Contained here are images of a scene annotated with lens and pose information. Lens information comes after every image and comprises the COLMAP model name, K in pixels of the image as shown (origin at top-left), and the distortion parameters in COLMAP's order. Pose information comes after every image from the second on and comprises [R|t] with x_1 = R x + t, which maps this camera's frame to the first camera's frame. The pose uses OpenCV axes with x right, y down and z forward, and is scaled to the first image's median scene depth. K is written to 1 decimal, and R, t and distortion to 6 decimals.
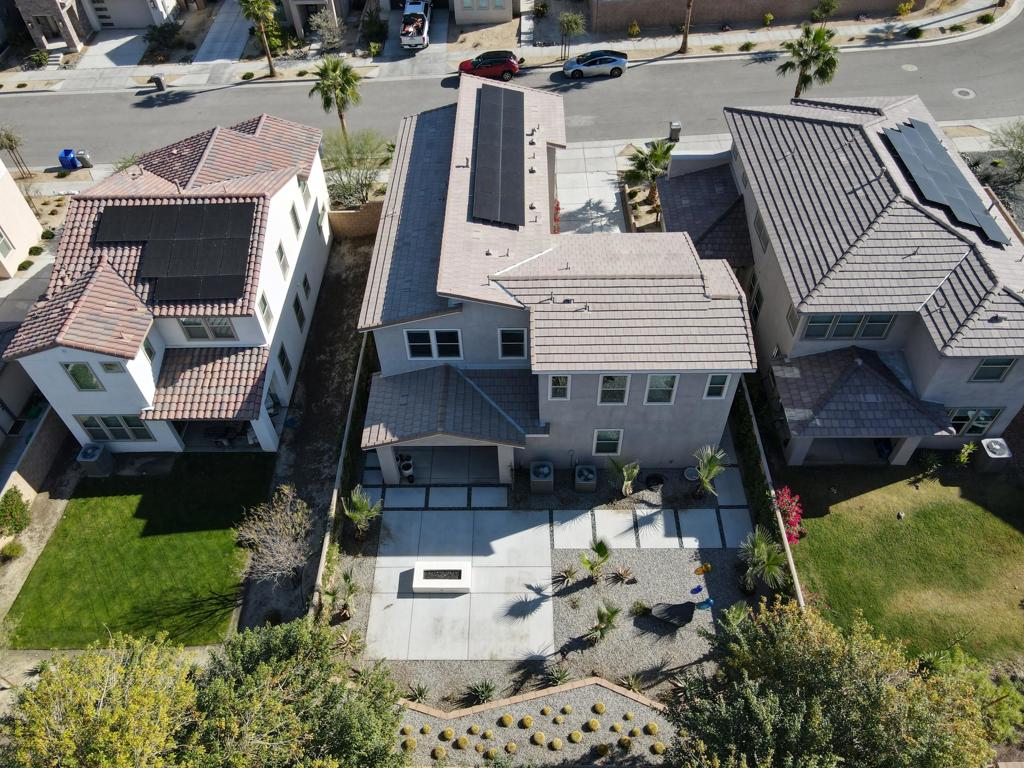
lens RADIAL K [[751.8, 0, 513.1], [0, 751.8, 382.5], [0, 0, 1]] dist [0.002076, 0.015255]
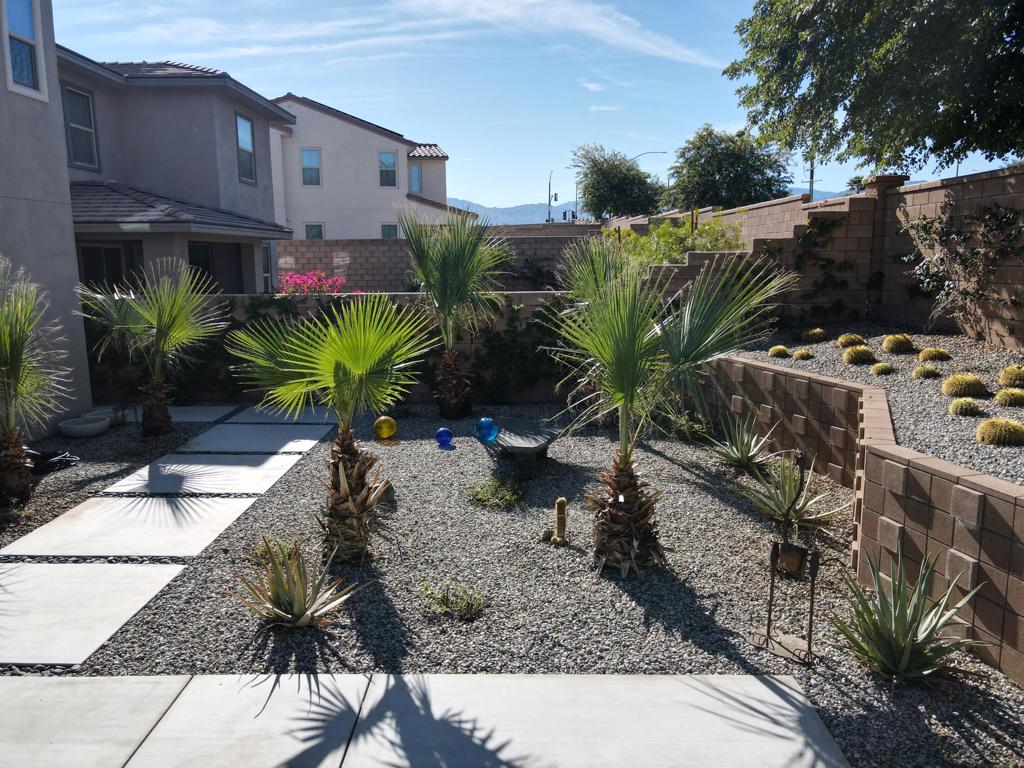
lens RADIAL K [[751.8, 0, 507.4], [0, 751.8, 381.4], [0, 0, 1]] dist [0.002076, 0.015255]
pose [[0.013121, -0.151739, 0.988333, -0.094454], [0.752228, 0.652697, 0.090223, 0.237409], [-0.658773, 0.742268, 0.122706, 0.884100]]
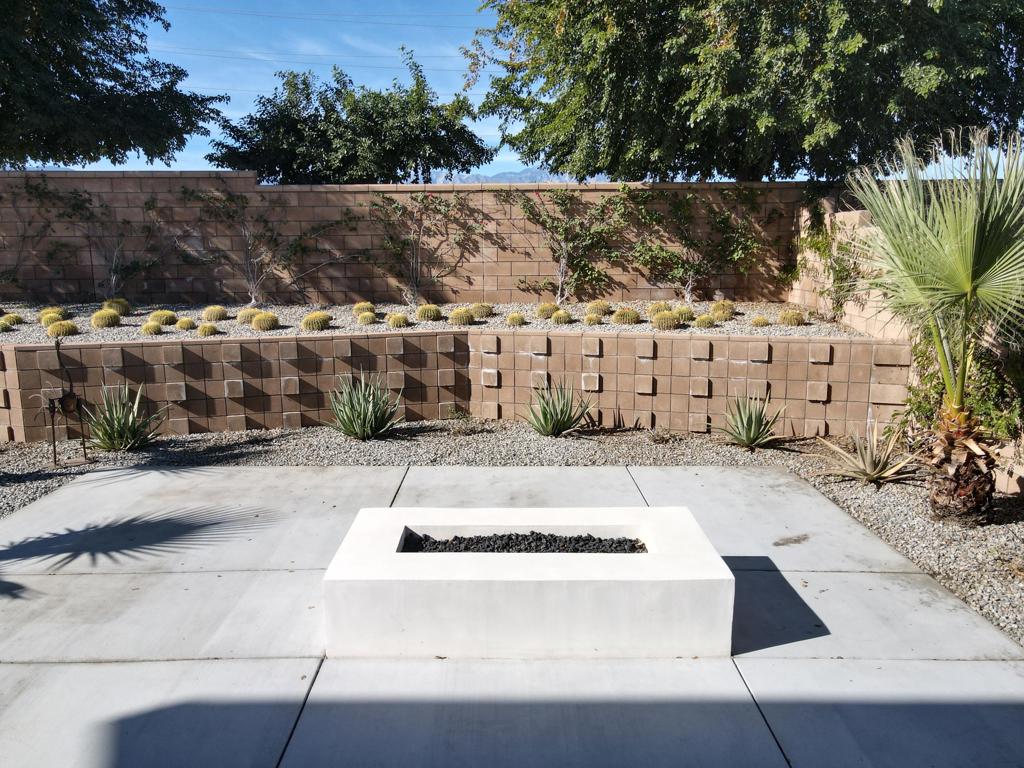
lens RADIAL K [[751.8, 0, 506.2], [0, 751.8, 382.4], [0, 0, 1]] dist [0.002076, 0.015255]
pose [[-0.999713, 0.023937, -0.000261, -0.088349], [0.012191, 0.518454, 0.855019, 0.102643], [0.020602, 0.854771, -0.518597, 1.021101]]
